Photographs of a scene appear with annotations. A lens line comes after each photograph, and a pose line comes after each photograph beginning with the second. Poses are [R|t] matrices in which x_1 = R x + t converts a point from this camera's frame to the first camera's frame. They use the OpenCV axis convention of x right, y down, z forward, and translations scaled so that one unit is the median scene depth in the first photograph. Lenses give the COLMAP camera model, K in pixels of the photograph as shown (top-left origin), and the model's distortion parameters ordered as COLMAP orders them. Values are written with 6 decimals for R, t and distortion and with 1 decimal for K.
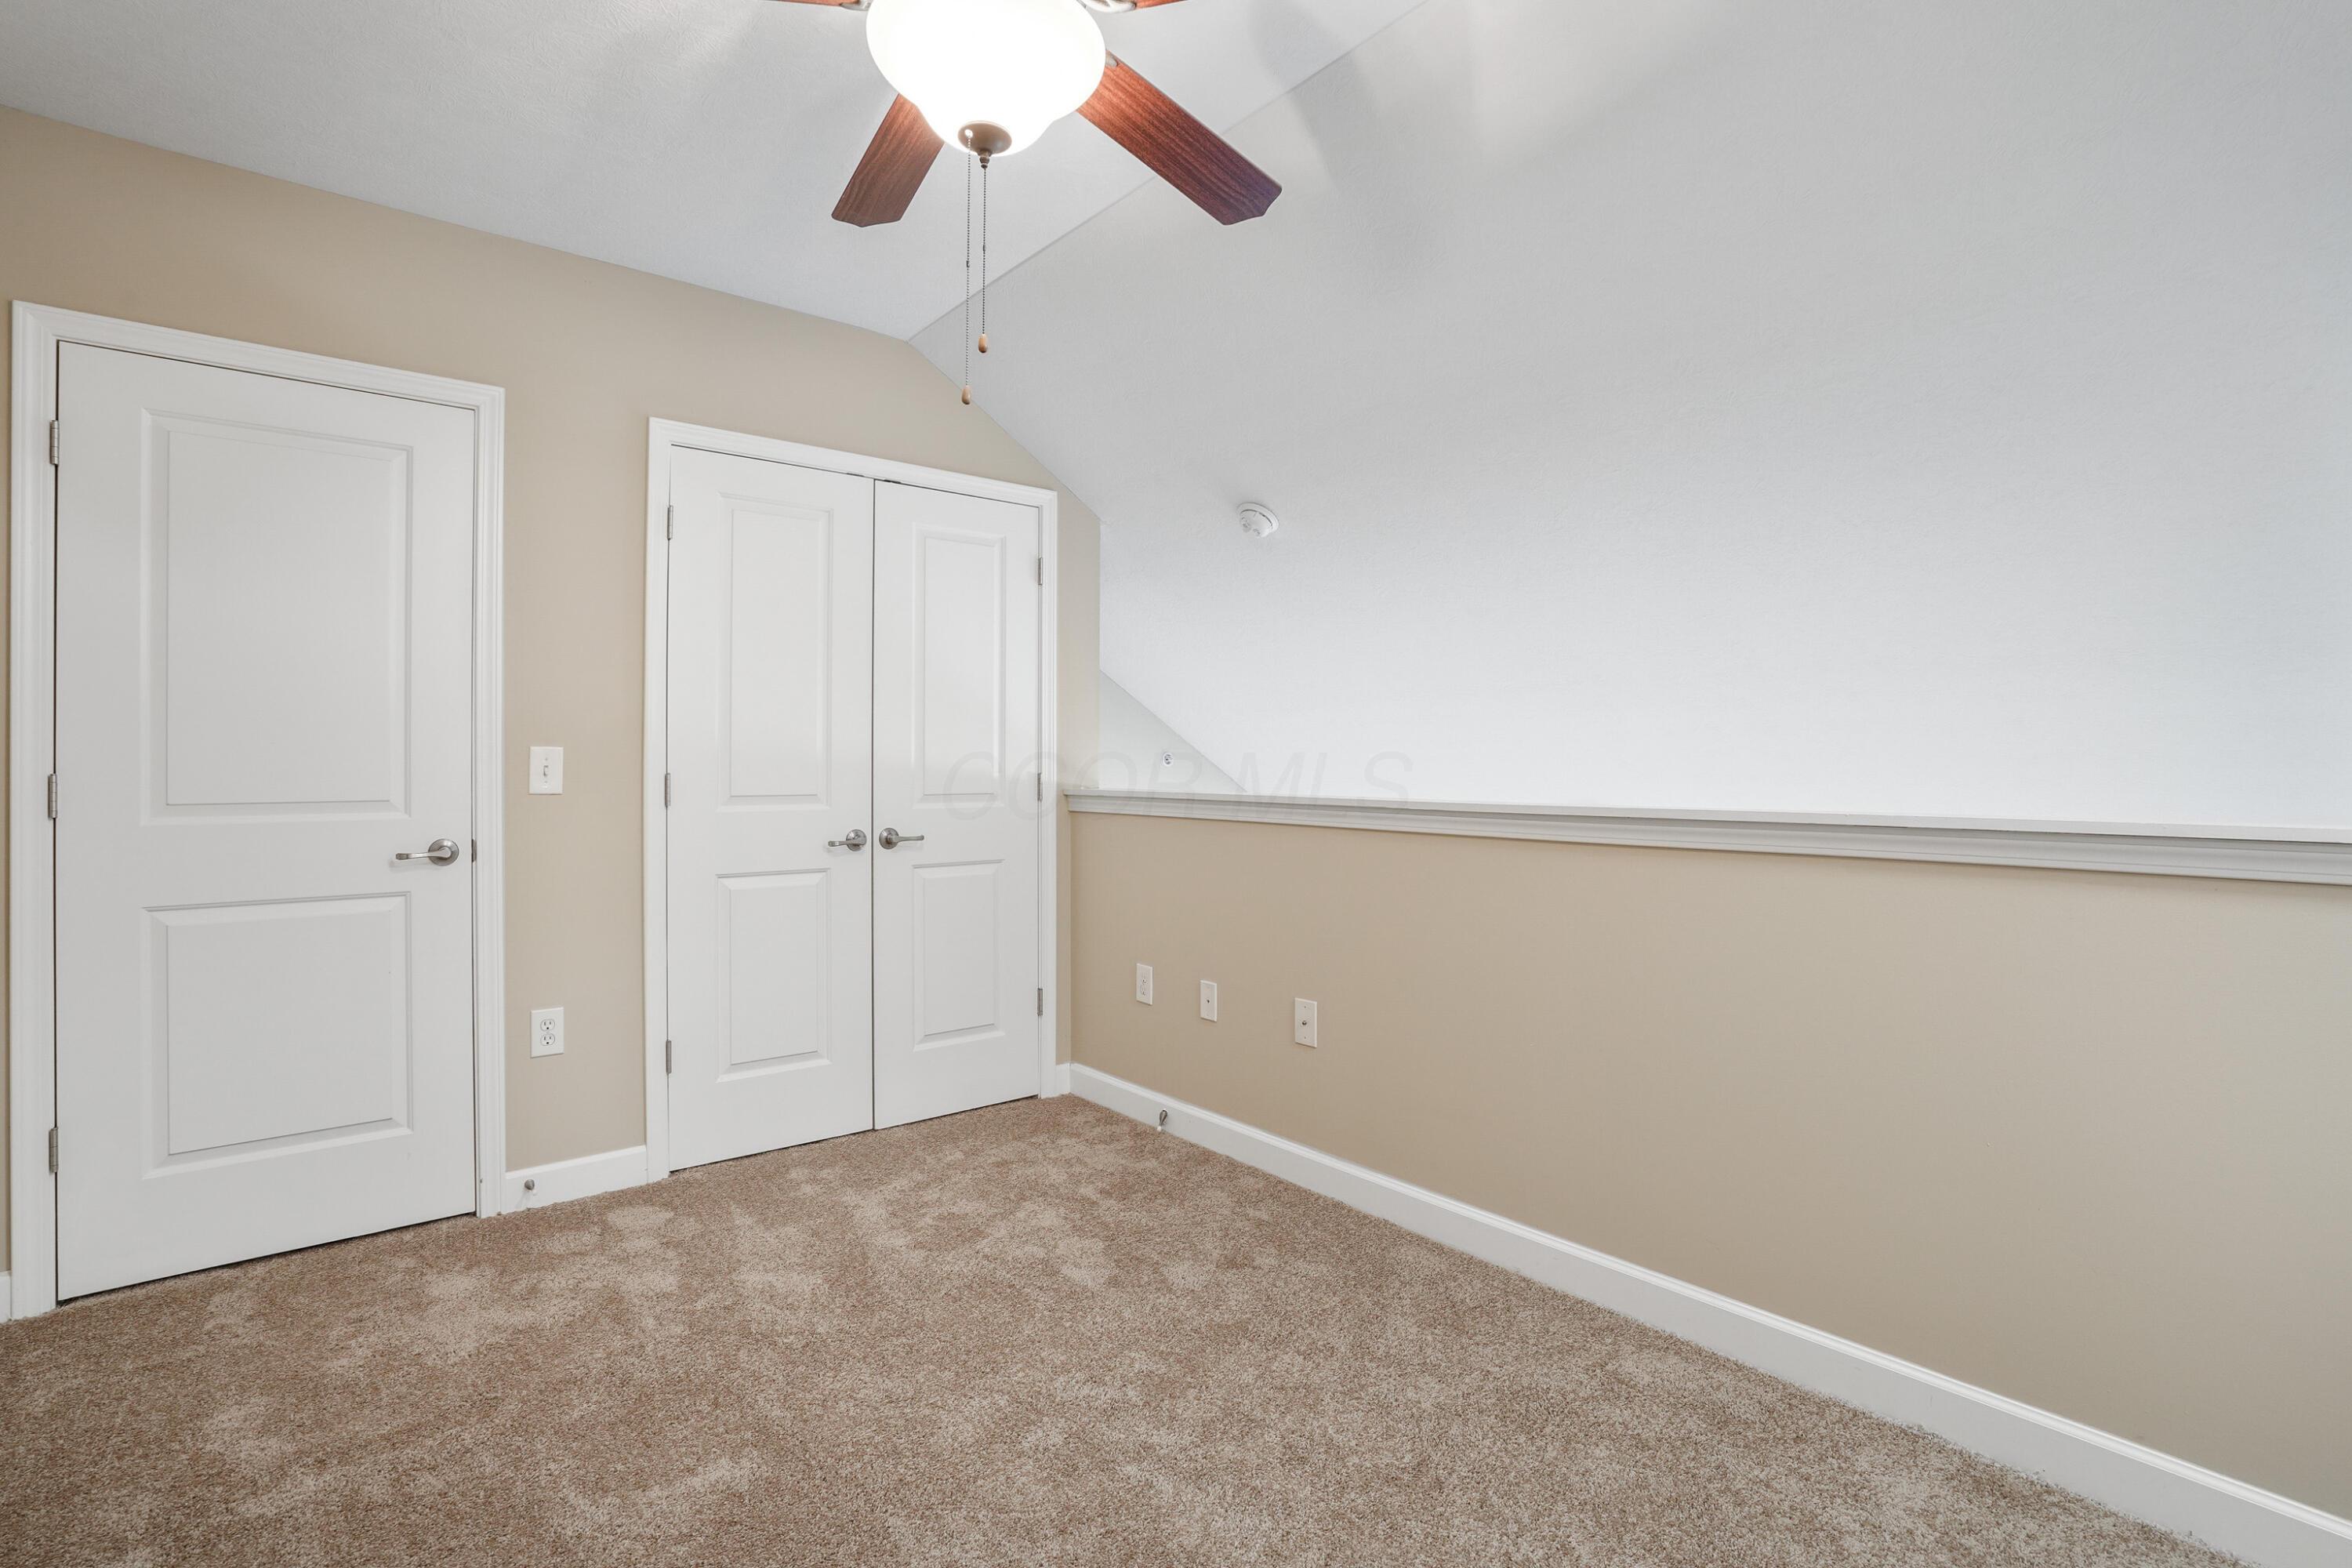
lens RADIAL K [[1109.7, 0, 1176.9], [0, 1109.7, 775.4], [0, 0, 1]] dist [-0.062086, 0.024220]
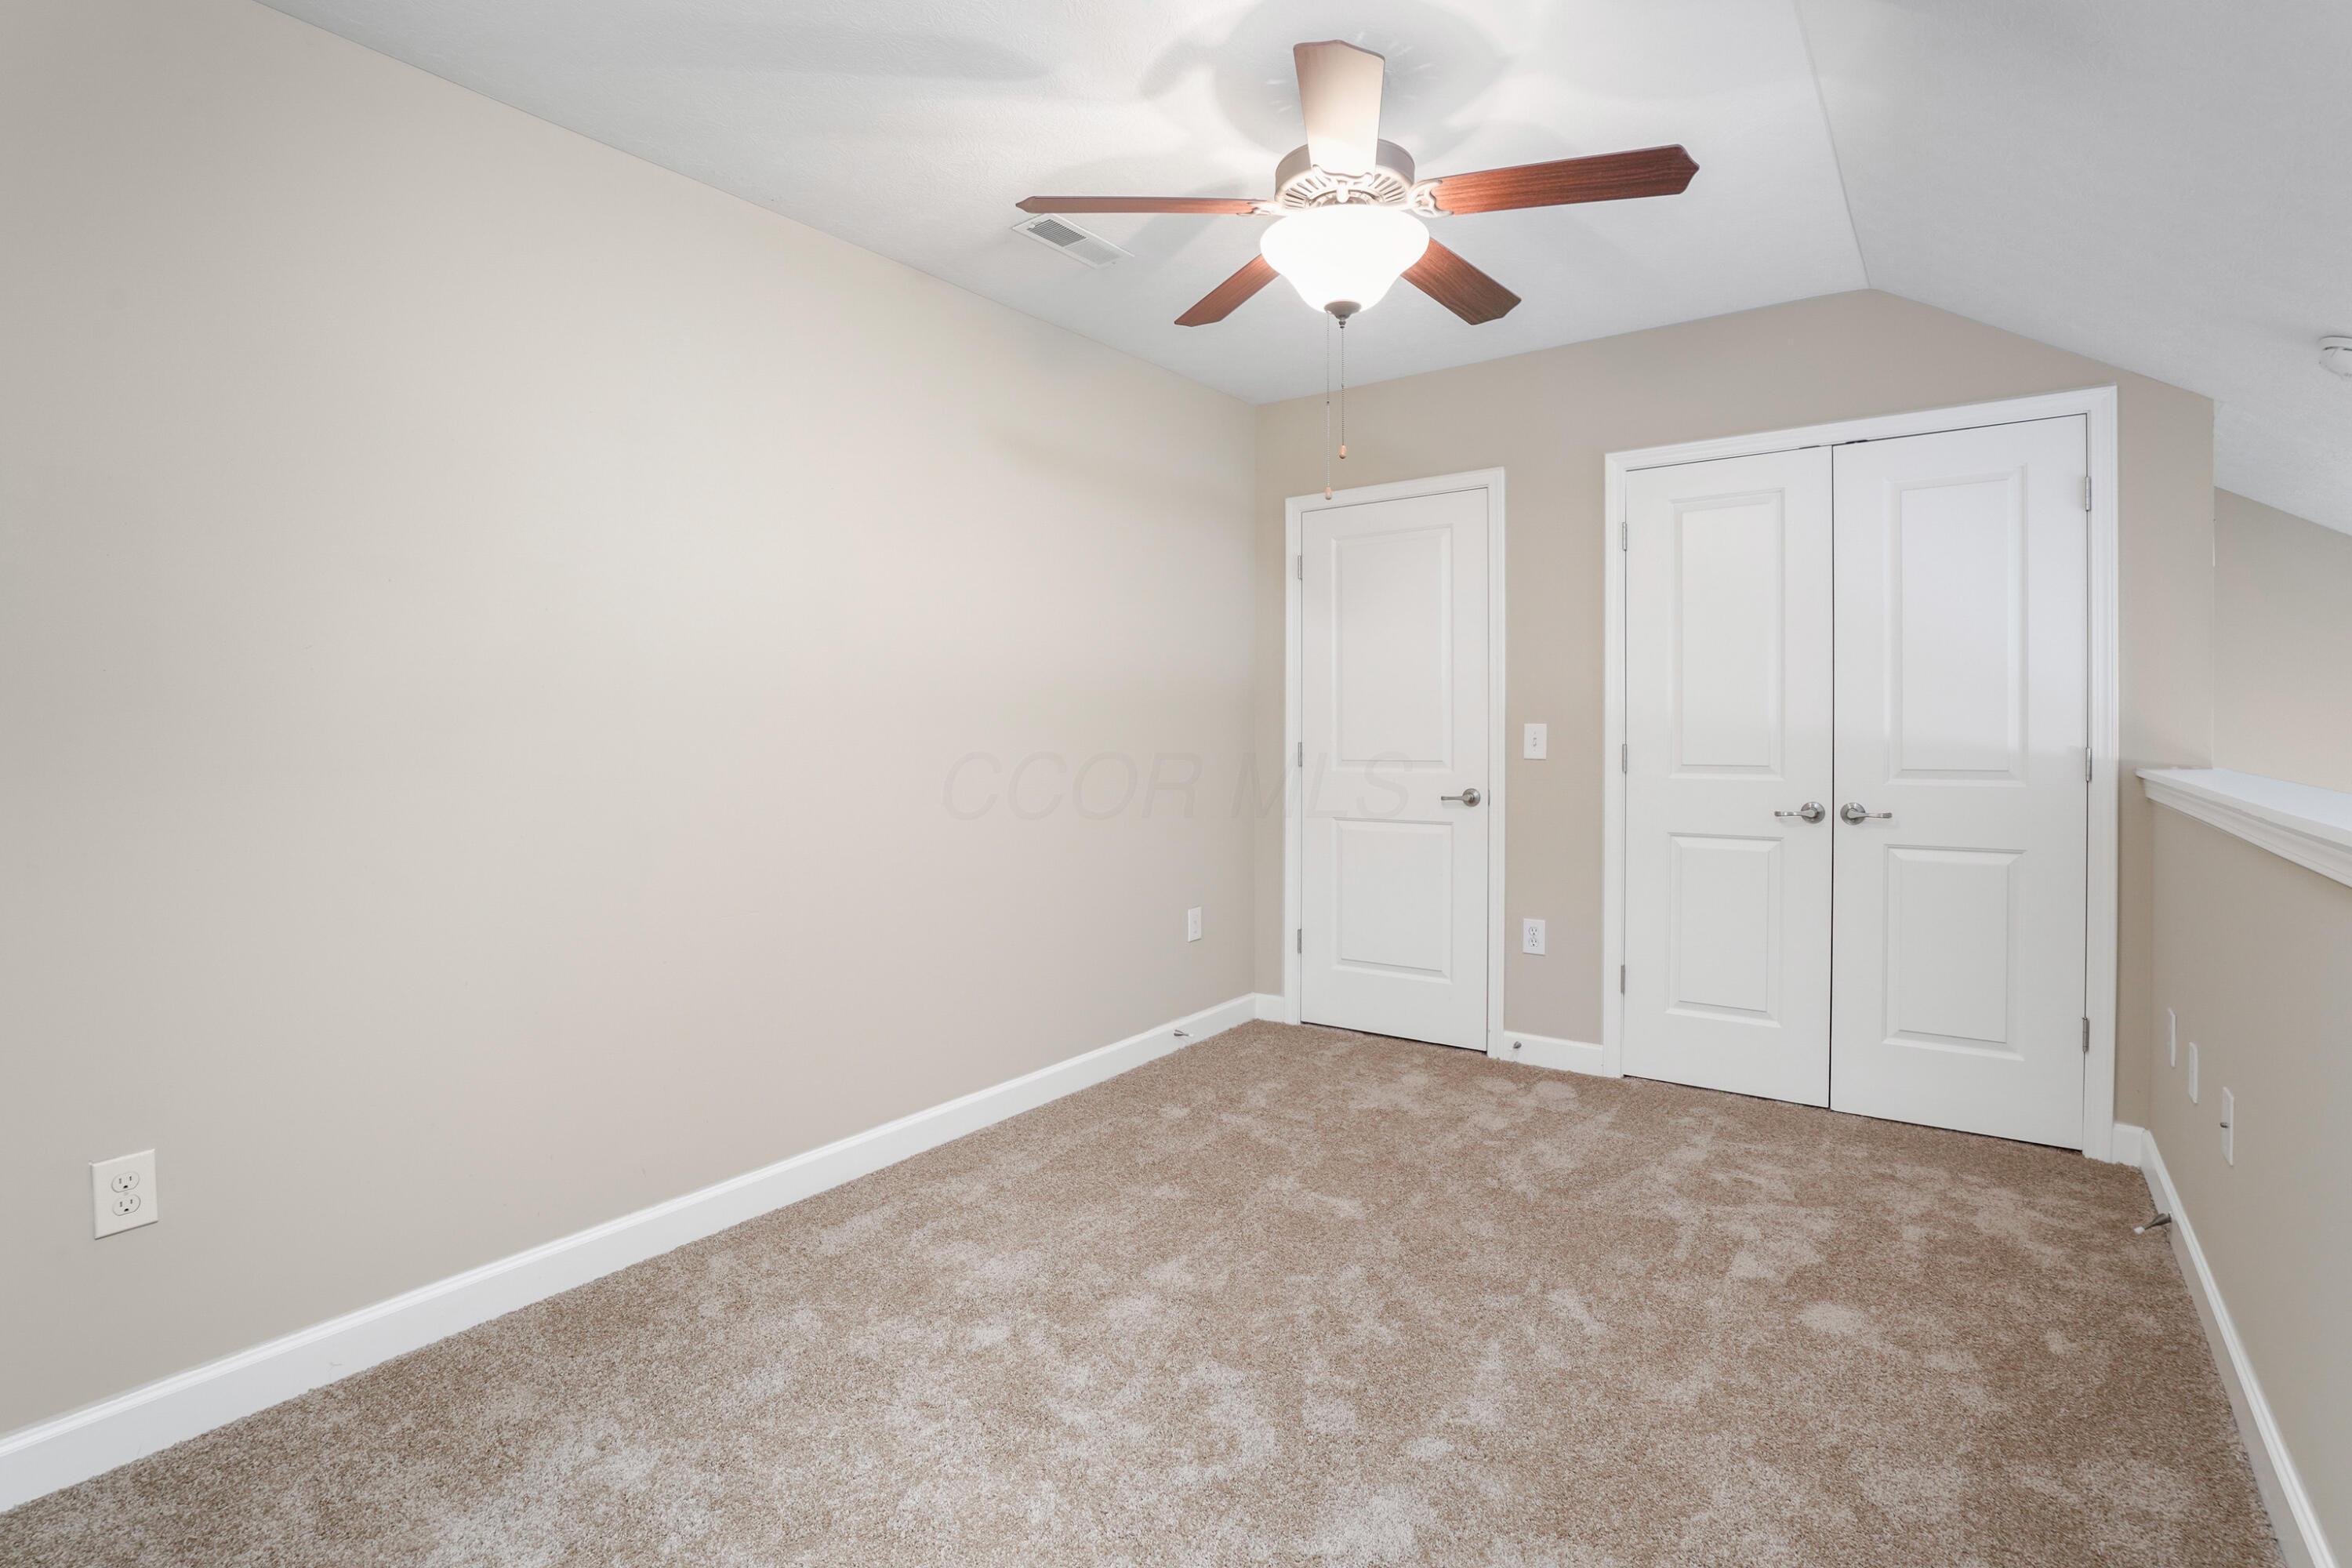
lens RADIAL K [[1121.1, 0, 1172.5], [0, 1121.1, 737.2], [0, 0, 1]] dist [-0.031846, 0.000318]
pose [[0.245607, 0.006437, -0.969348, 0.617655], [-0.002623, 0.999979, 0.005976, -0.016199], [0.969366, 0.001075, 0.245619, 0.219038]]
